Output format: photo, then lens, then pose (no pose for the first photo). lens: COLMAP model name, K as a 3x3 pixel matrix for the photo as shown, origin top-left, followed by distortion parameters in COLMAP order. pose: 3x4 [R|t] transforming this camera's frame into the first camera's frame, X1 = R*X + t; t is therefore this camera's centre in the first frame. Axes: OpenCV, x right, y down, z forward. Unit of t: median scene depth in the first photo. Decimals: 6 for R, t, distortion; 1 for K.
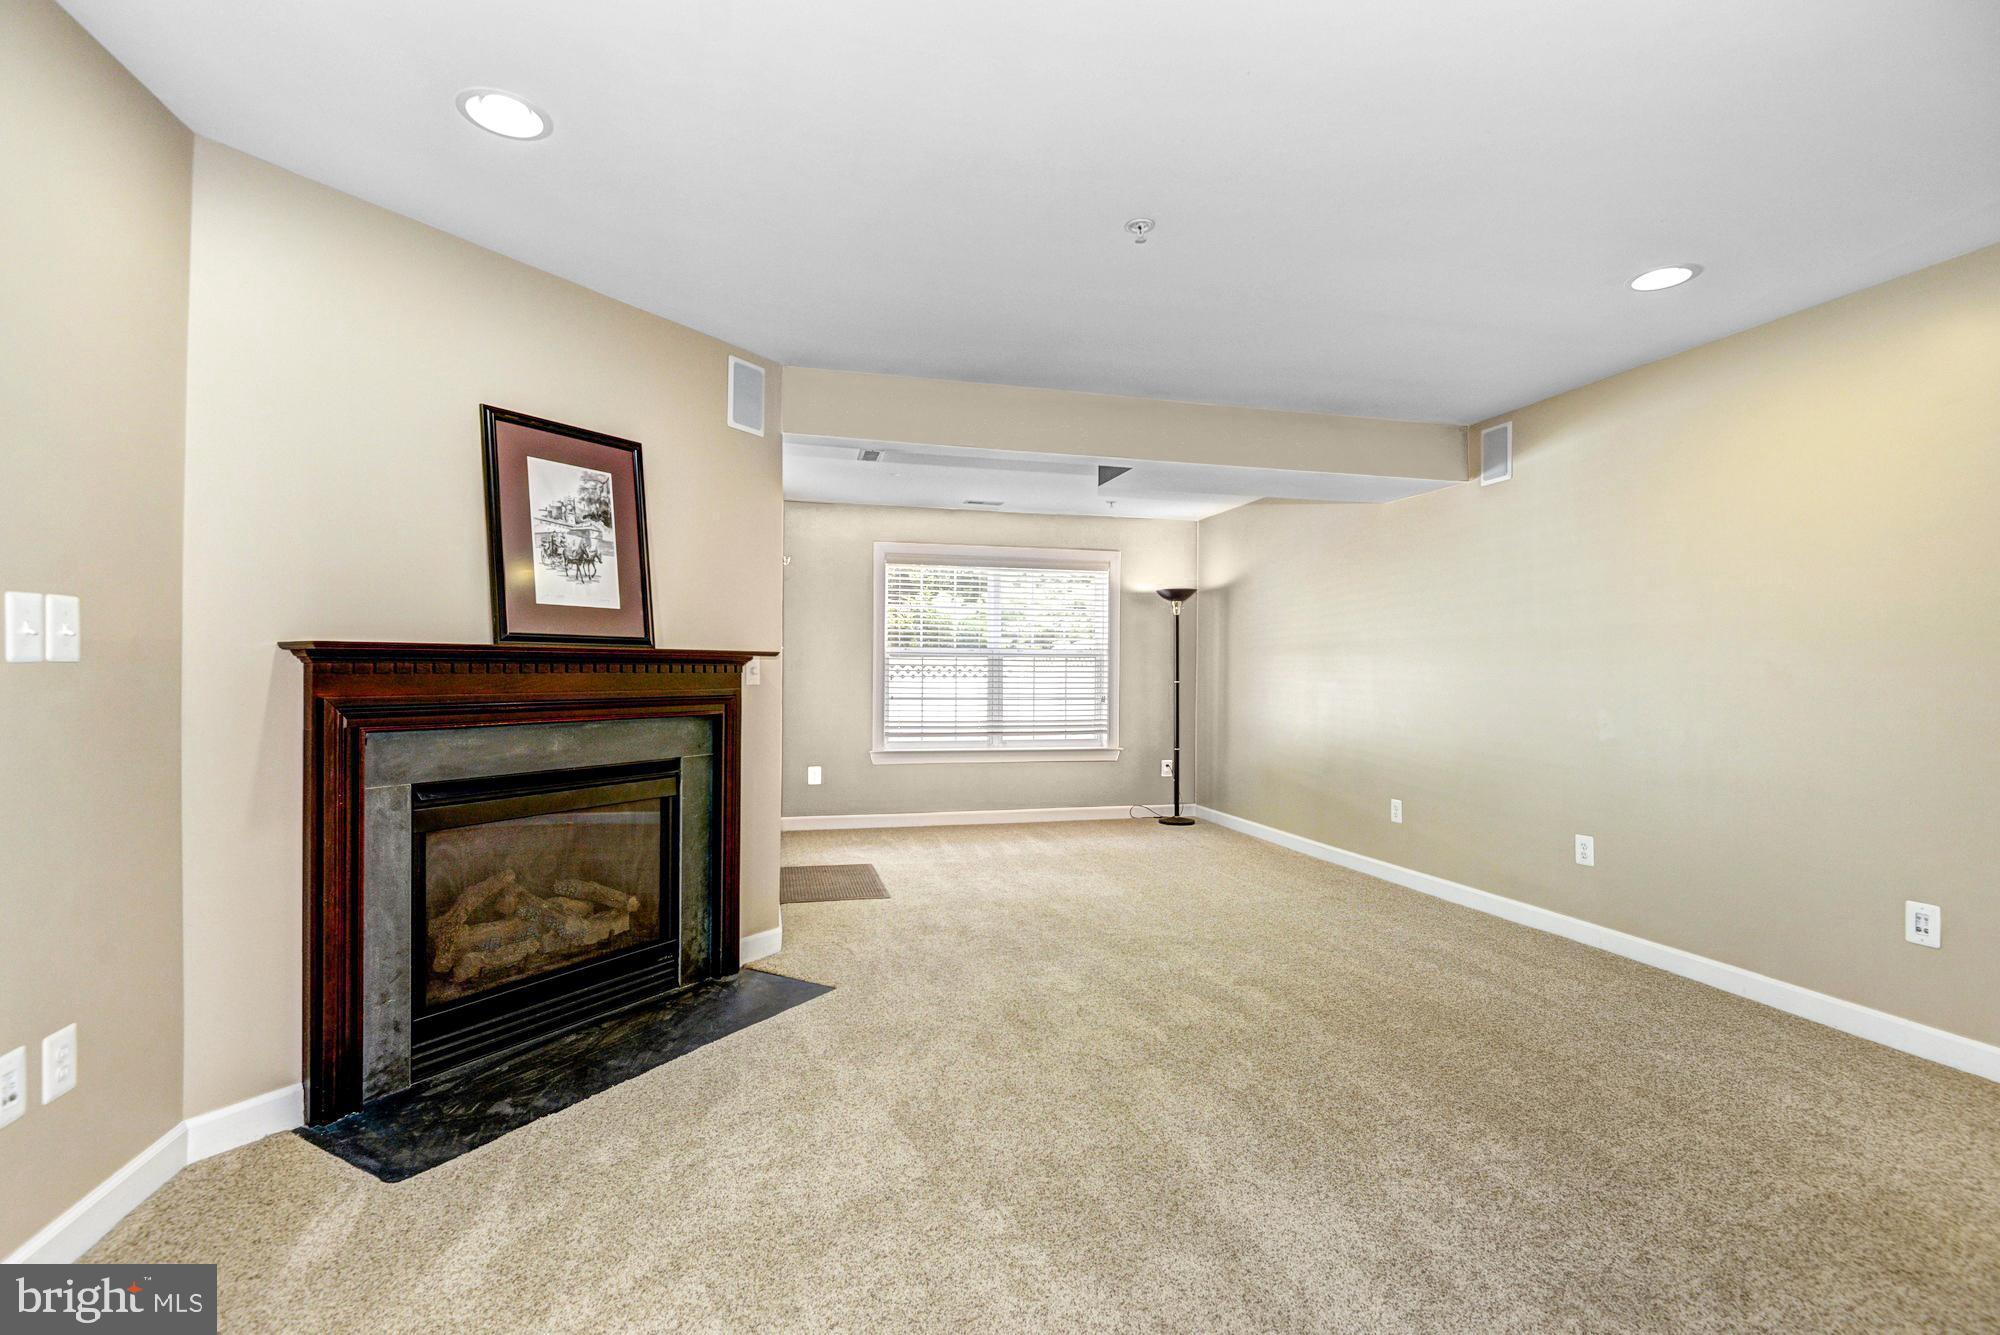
lens RADIAL K [[930.8, 0, 1008.3], [0, 930.8, 678.6], [0, 0, 1]] dist [0.002970, -0.002944]
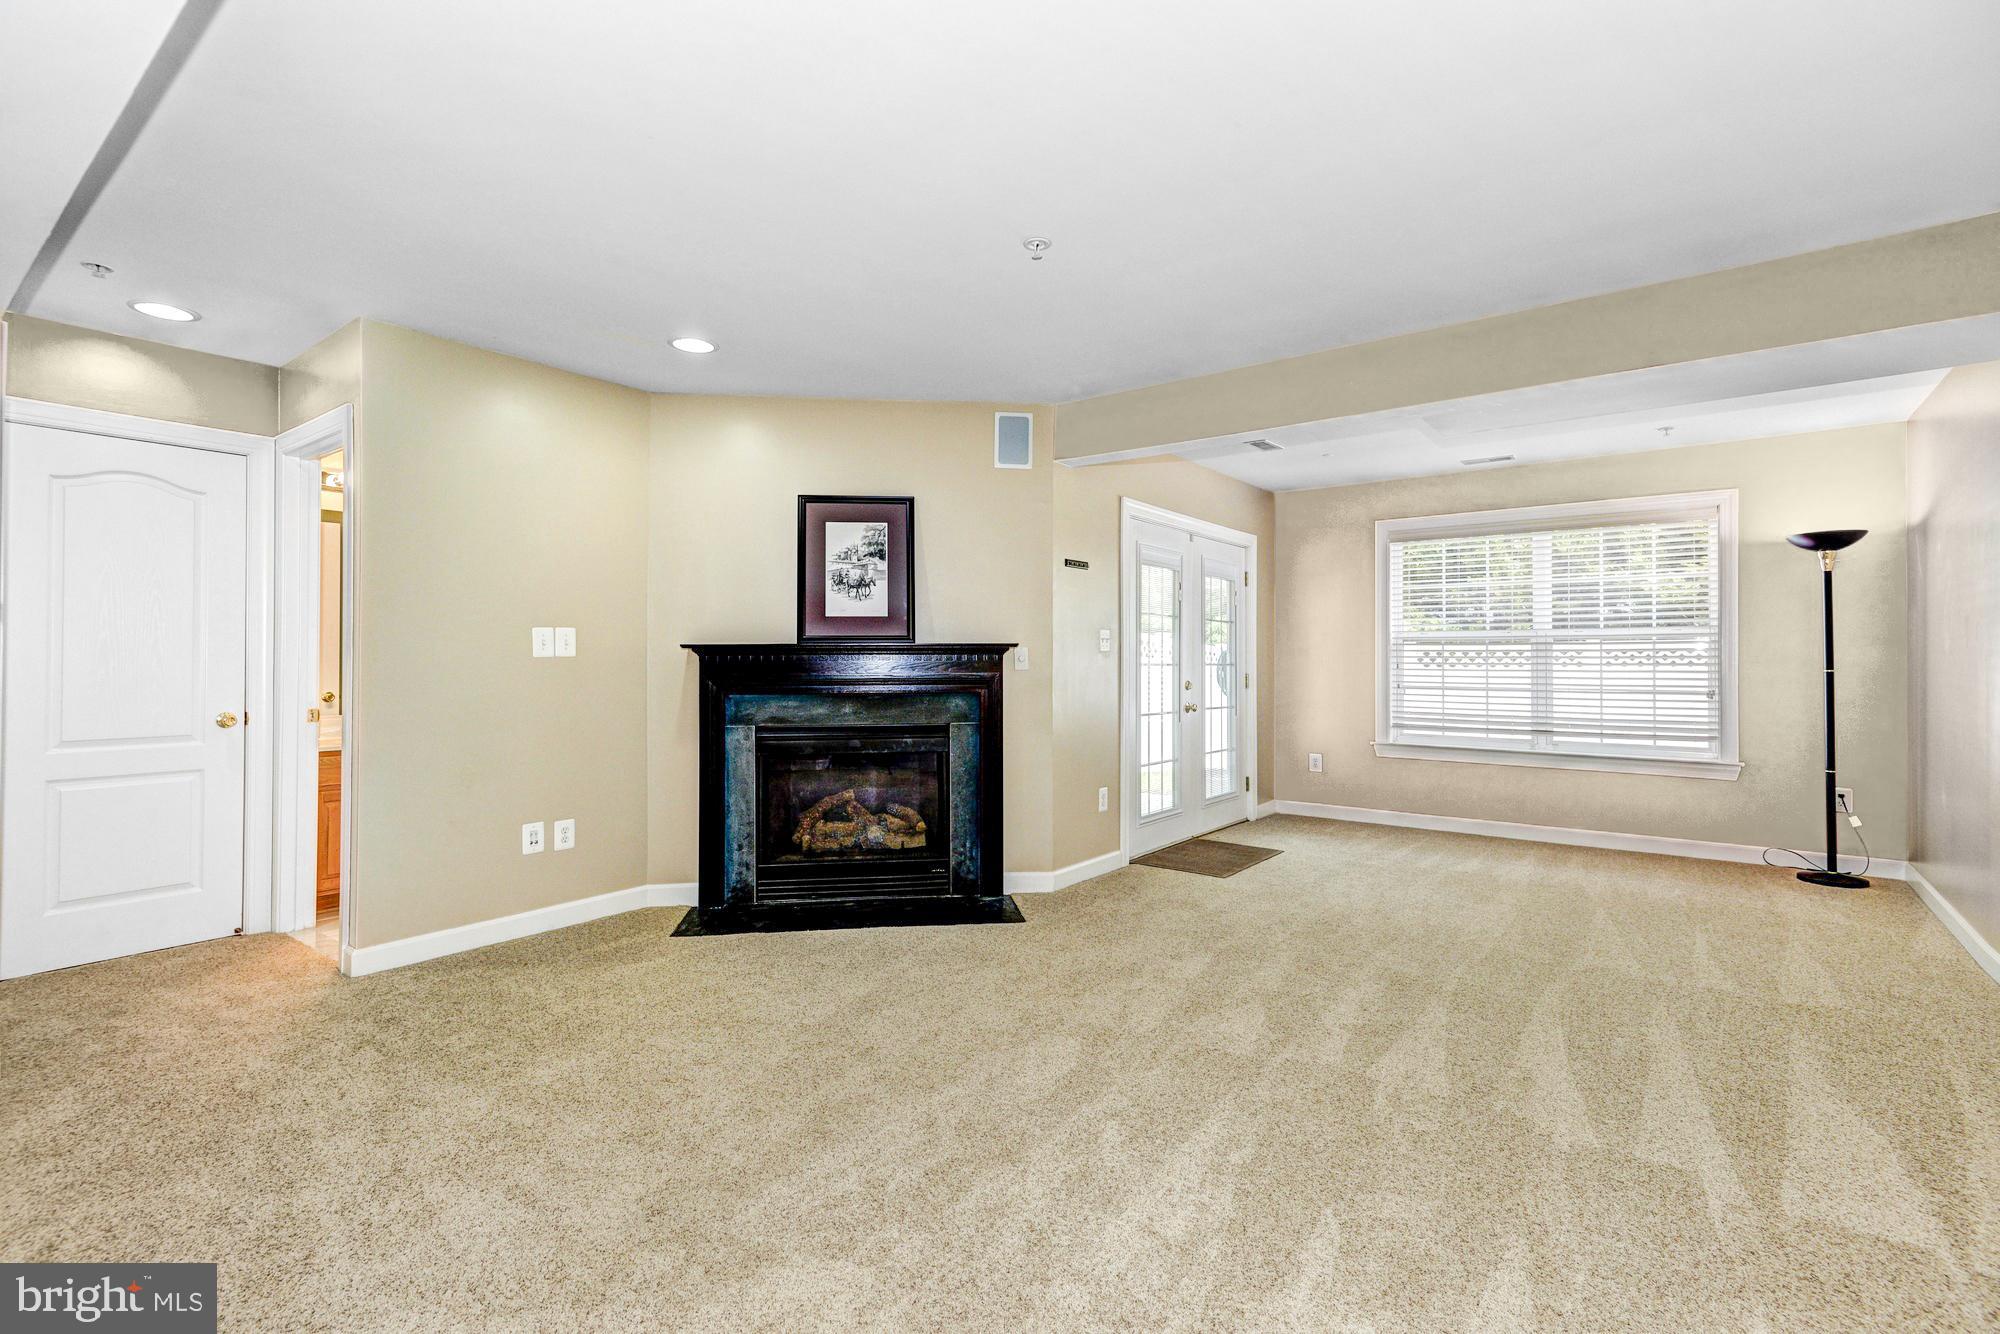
lens RADIAL K [[930.8, 0, 1004.9], [0, 930.8, 659.7], [0, 0, 1]] dist [0.002970, -0.002944]
pose [[0.604566, -0.007447, -0.796520, 0.846680], [-0.000282, 0.999954, -0.009562, 0.005923], [0.796555, 0.006006, 0.604536, 0.278663]]
